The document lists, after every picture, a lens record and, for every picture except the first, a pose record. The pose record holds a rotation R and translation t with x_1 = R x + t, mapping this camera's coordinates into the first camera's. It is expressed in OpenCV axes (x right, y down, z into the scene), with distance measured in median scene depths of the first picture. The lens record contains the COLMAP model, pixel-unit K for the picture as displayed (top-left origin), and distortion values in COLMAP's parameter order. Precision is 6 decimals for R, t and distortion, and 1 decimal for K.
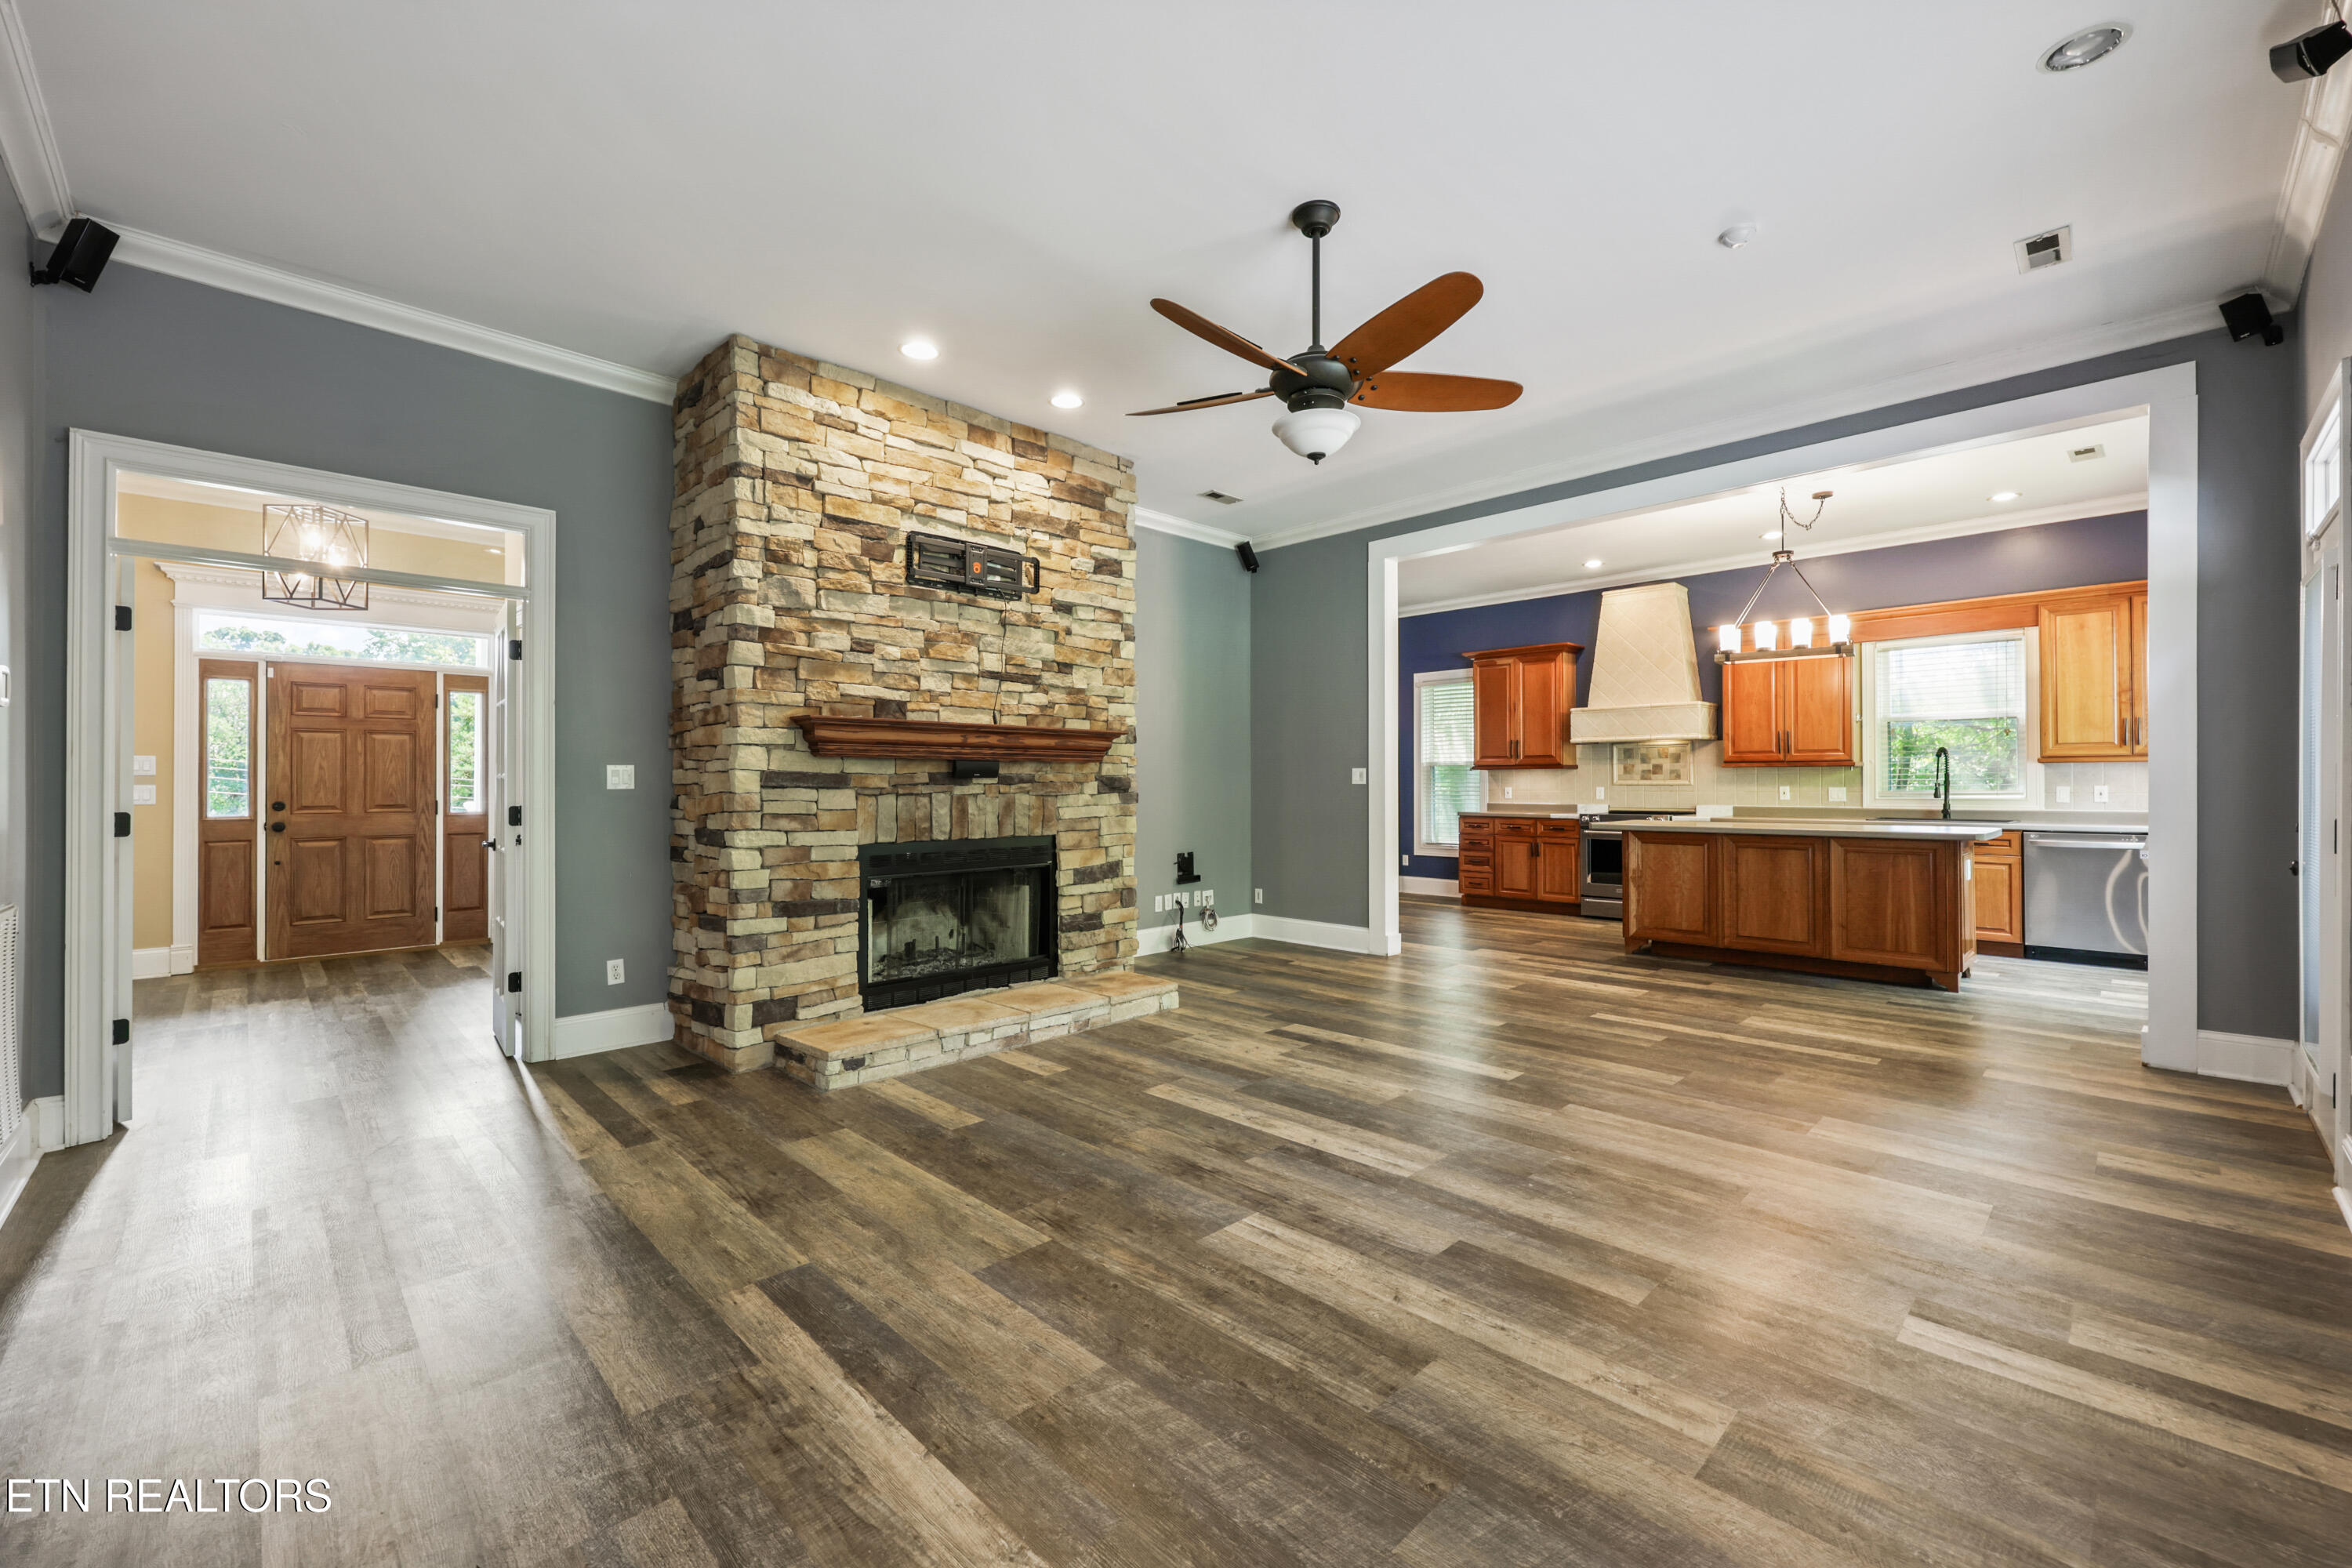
lens RADIAL K [[976.1, 0, 1168.6], [0, 976.1, 780.1], [0, 0, 1]] dist [-0.003747, -0.000404]
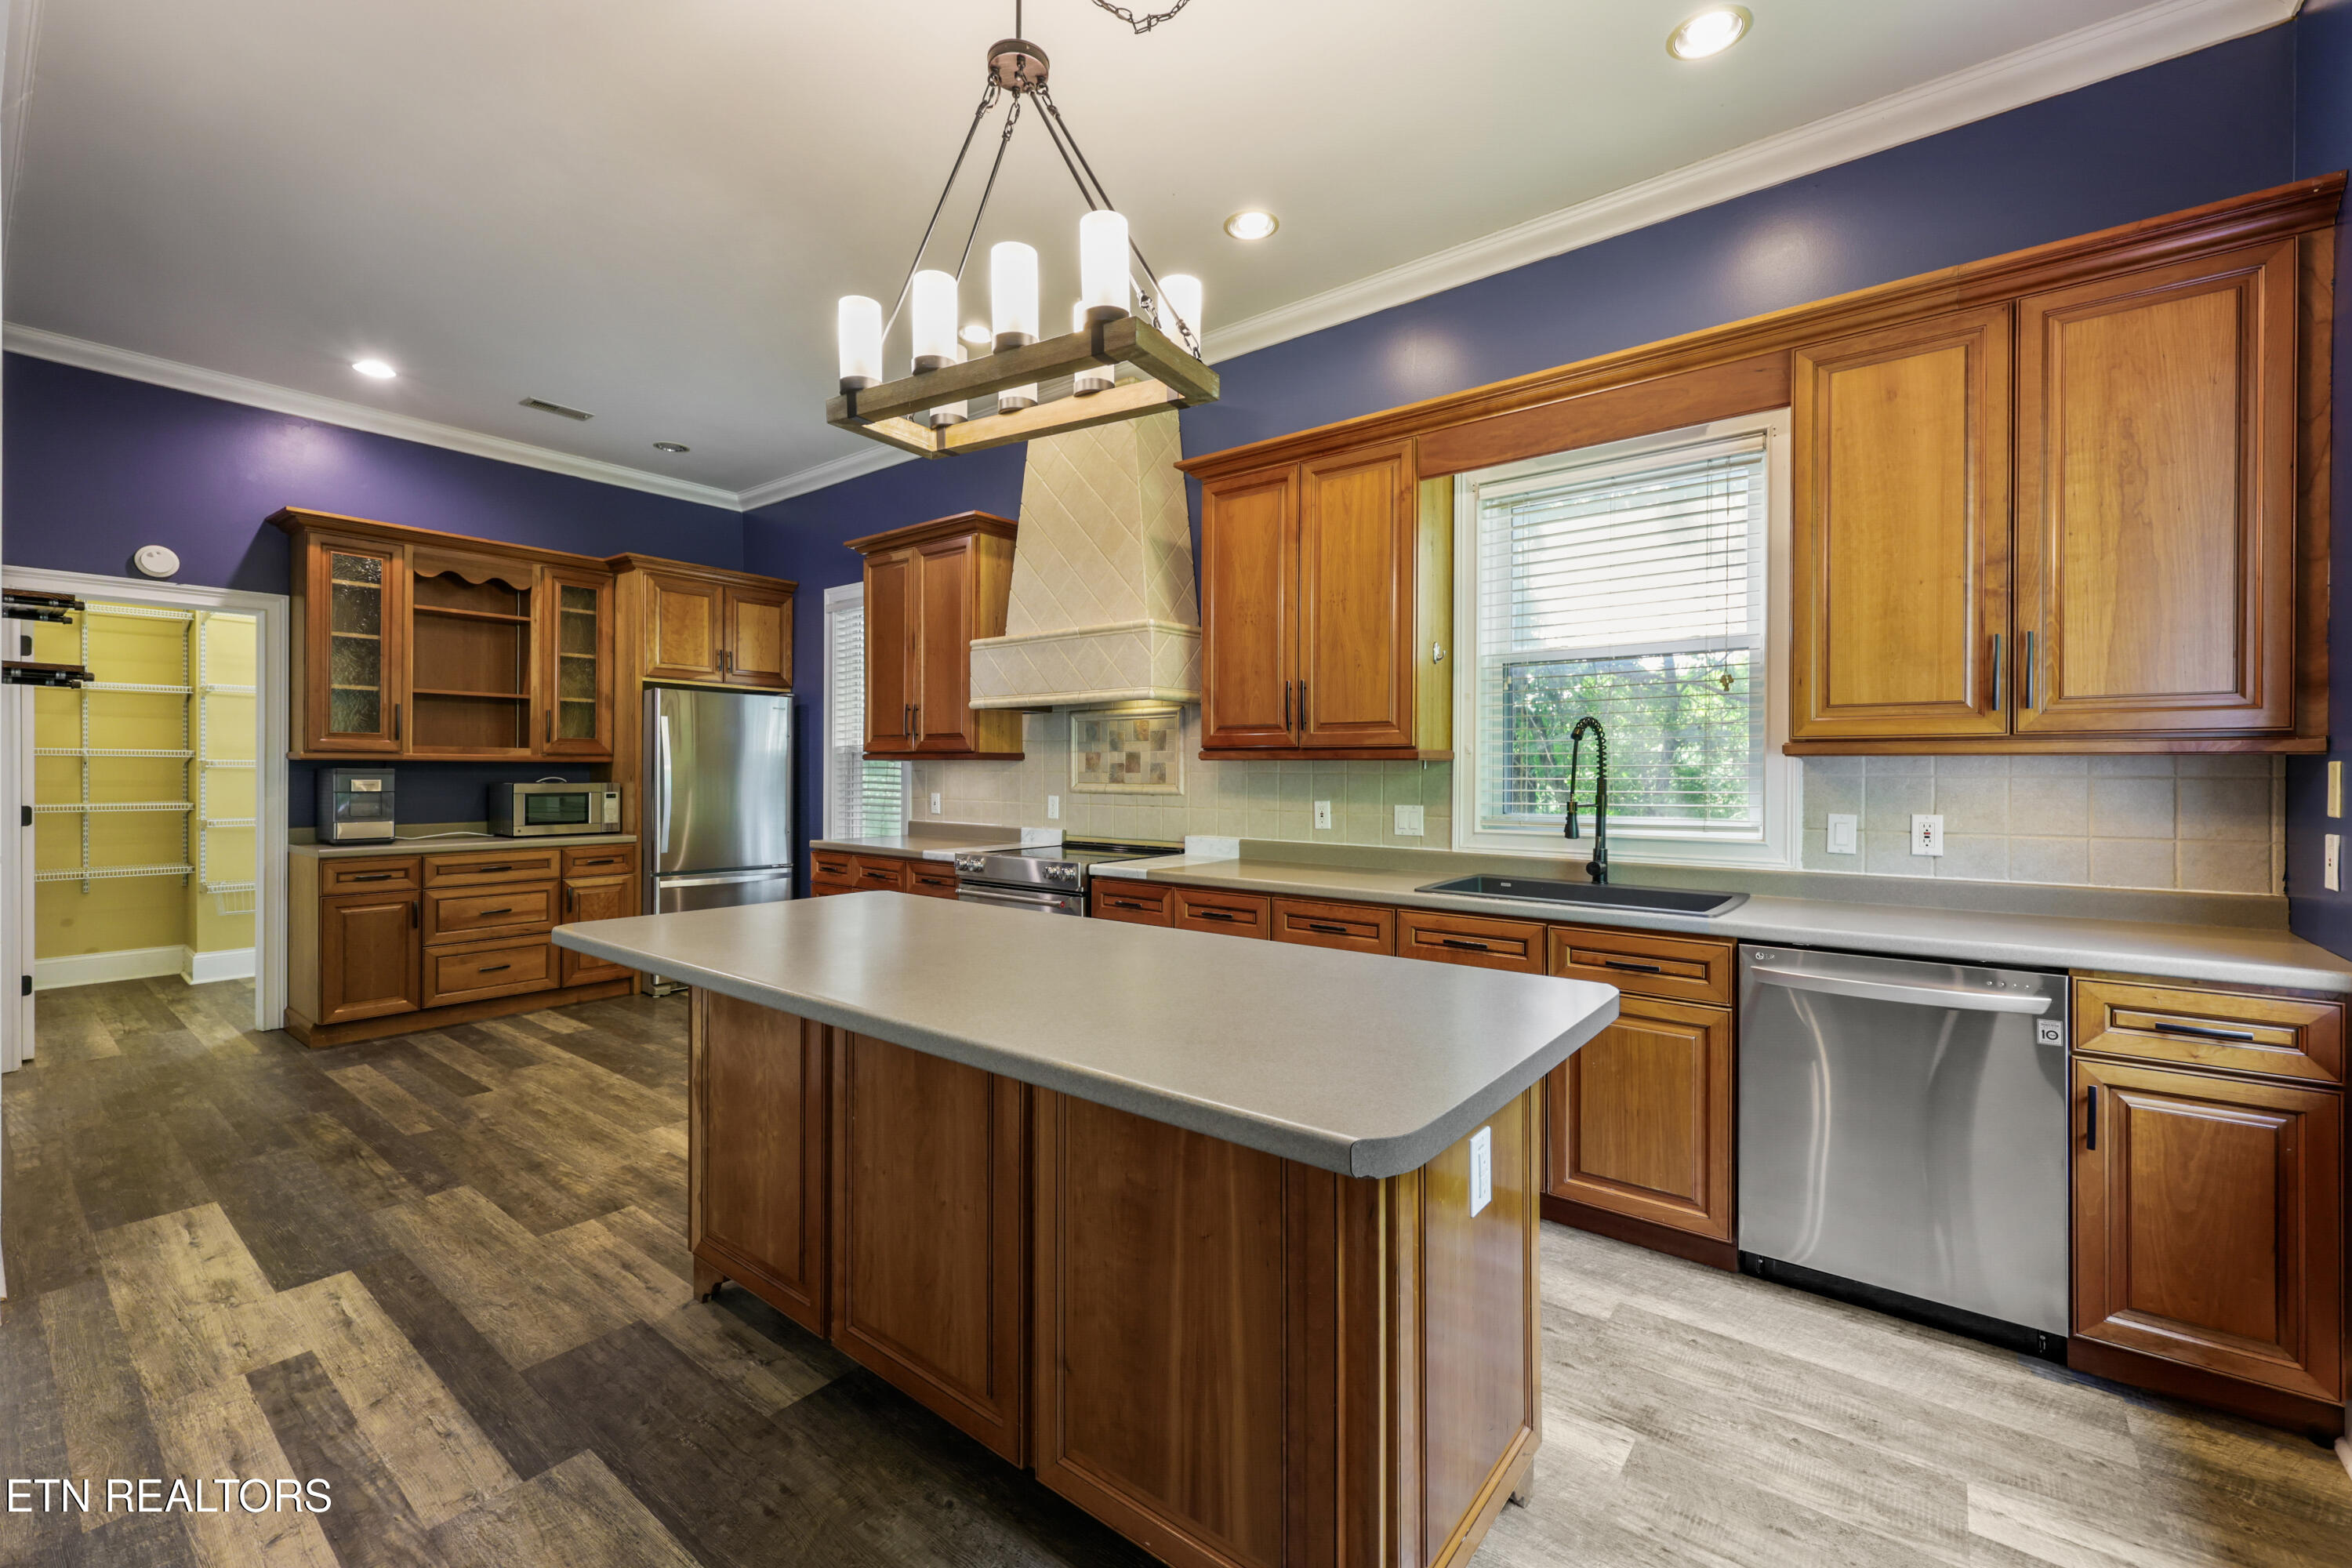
lens RADIAL K [[976.1, 0, 1184.5], [0, 976.1, 781.3], [0, 0, 1]] dist [-0.003747, -0.000404]
pose [[0.990878, 0.006148, 0.134622, 0.732870], [-0.007880, 0.999893, 0.012338, -0.012469], [-0.134532, -0.013286, 0.990820, 0.784270]]
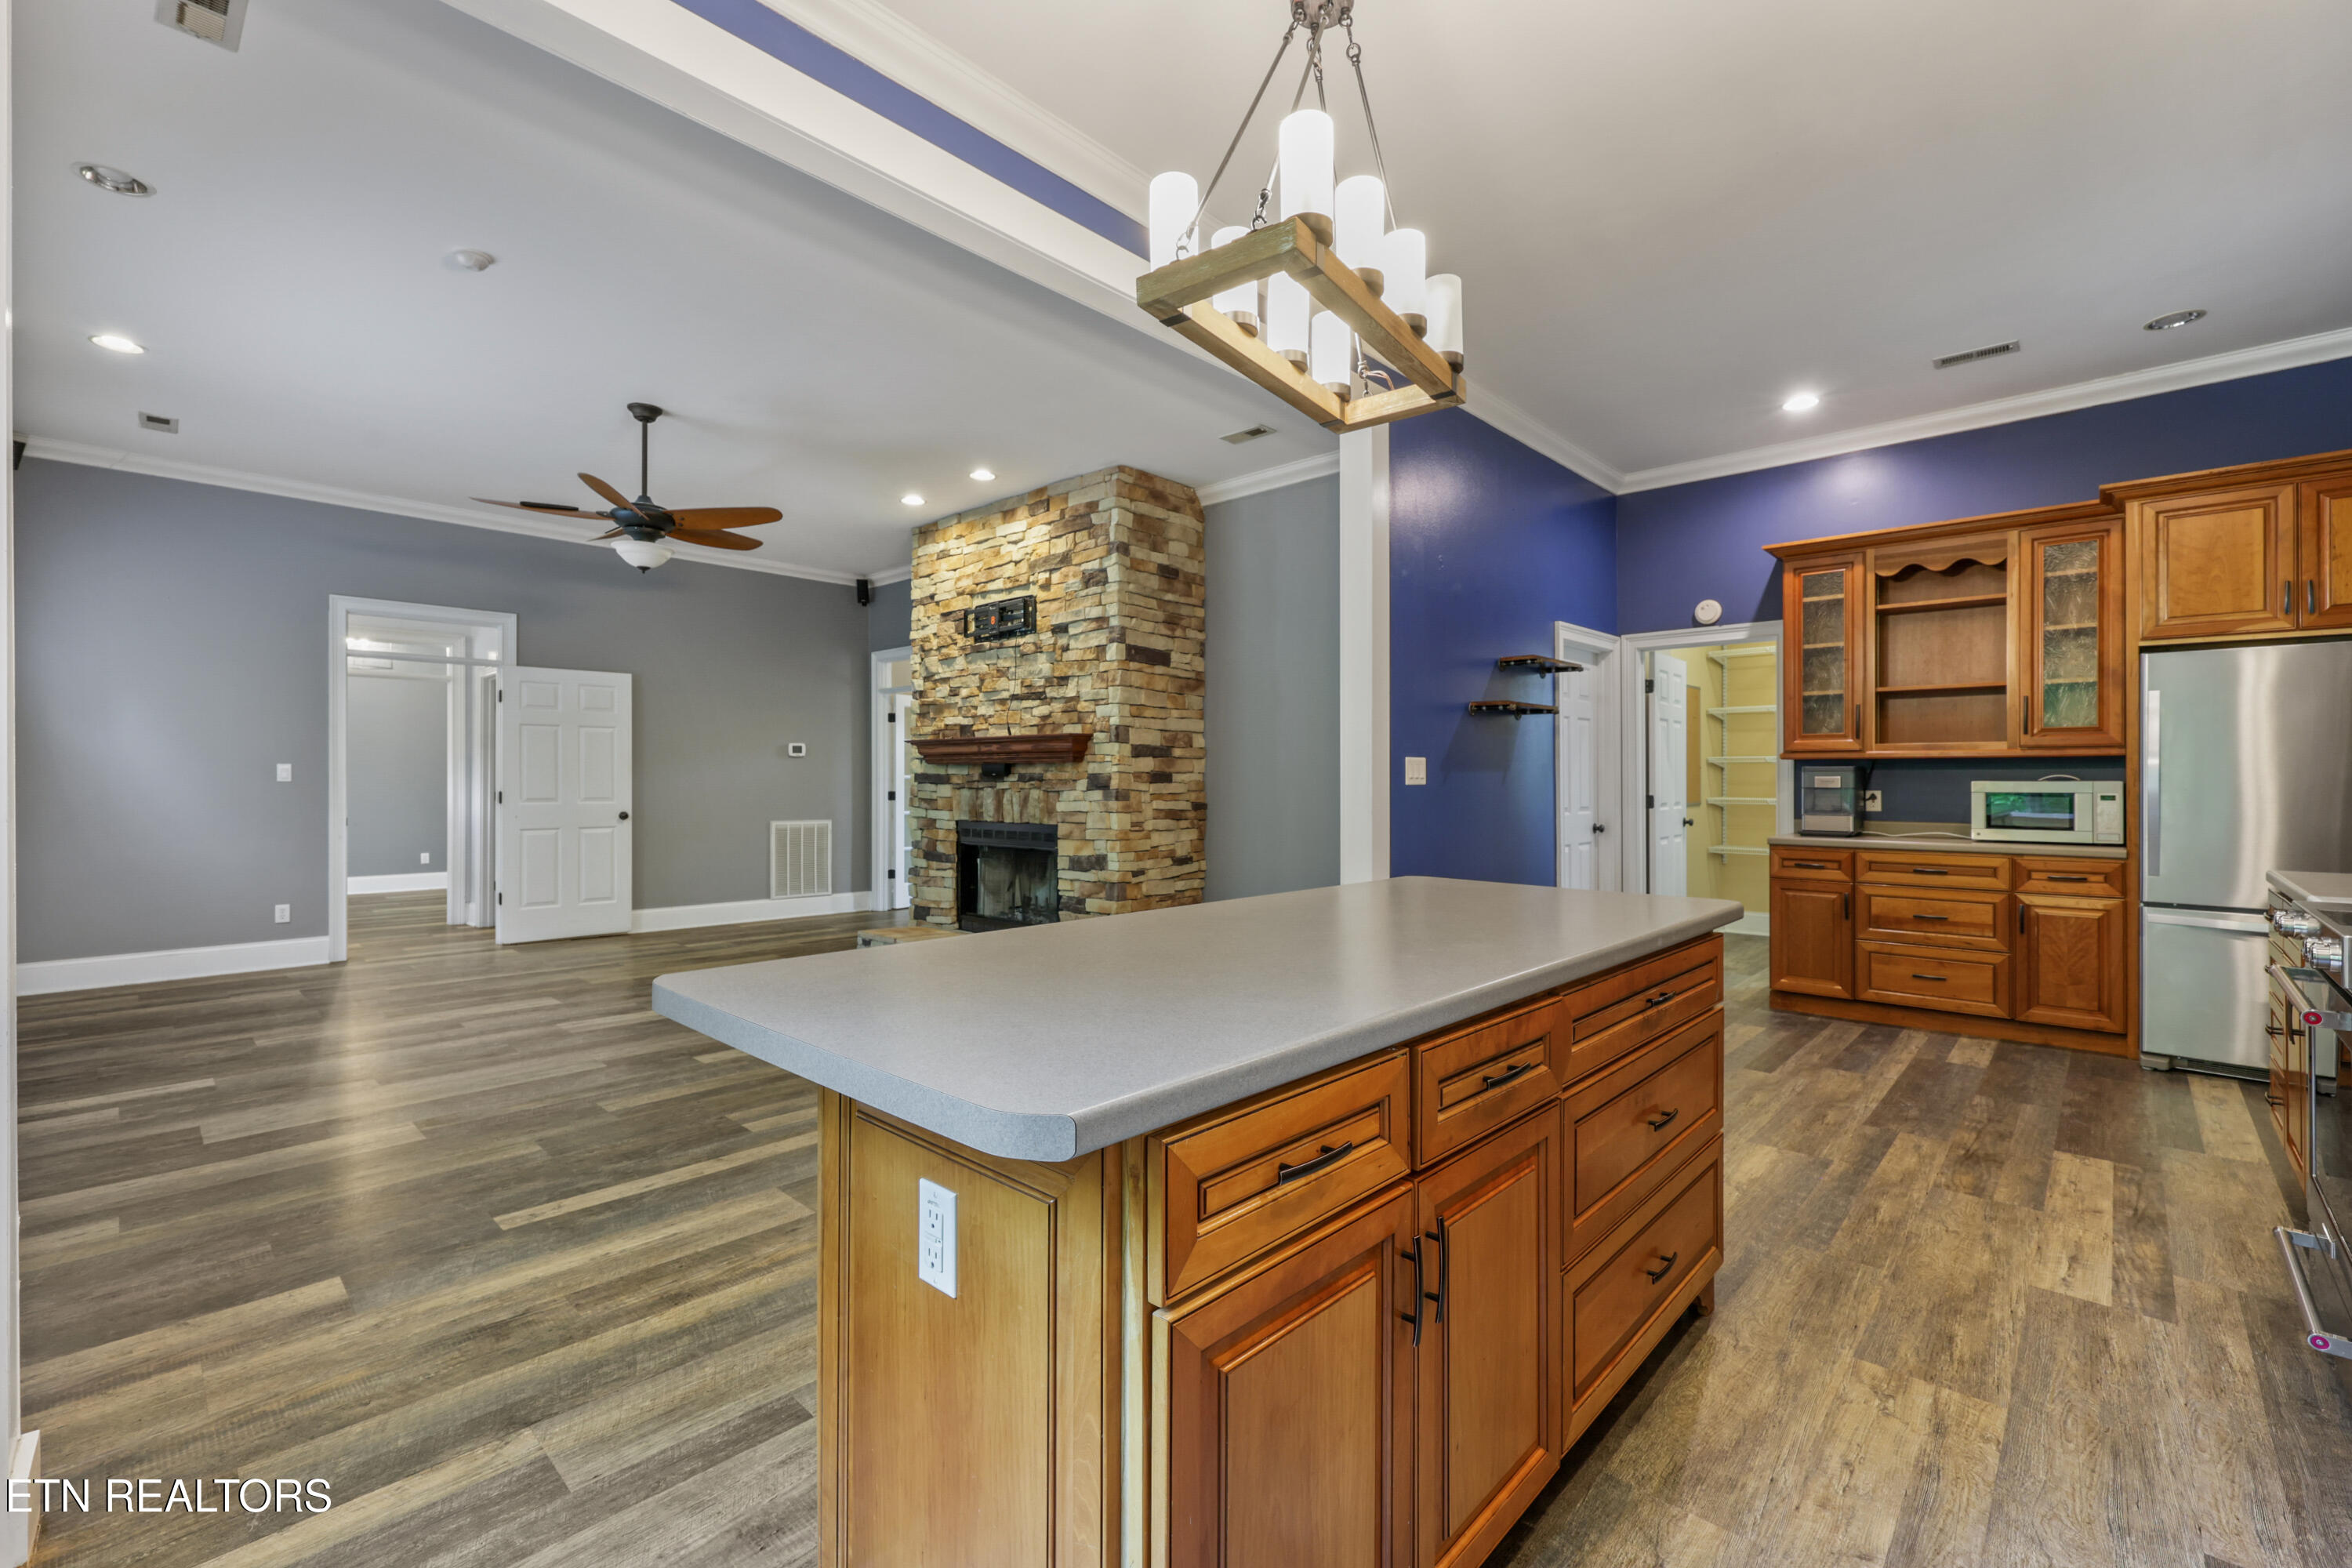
lens RADIAL K [[976.1, 0, 1171.3], [0, 976.1, 785.2], [0, 0, 1]] dist [-0.003747, -0.000404]
pose [[0.042177, 0.008035, -0.999078, 1.047753], [0.005409, 0.999951, 0.008271, -0.000420], [0.999096, -0.005752, 0.042132, 1.074052]]
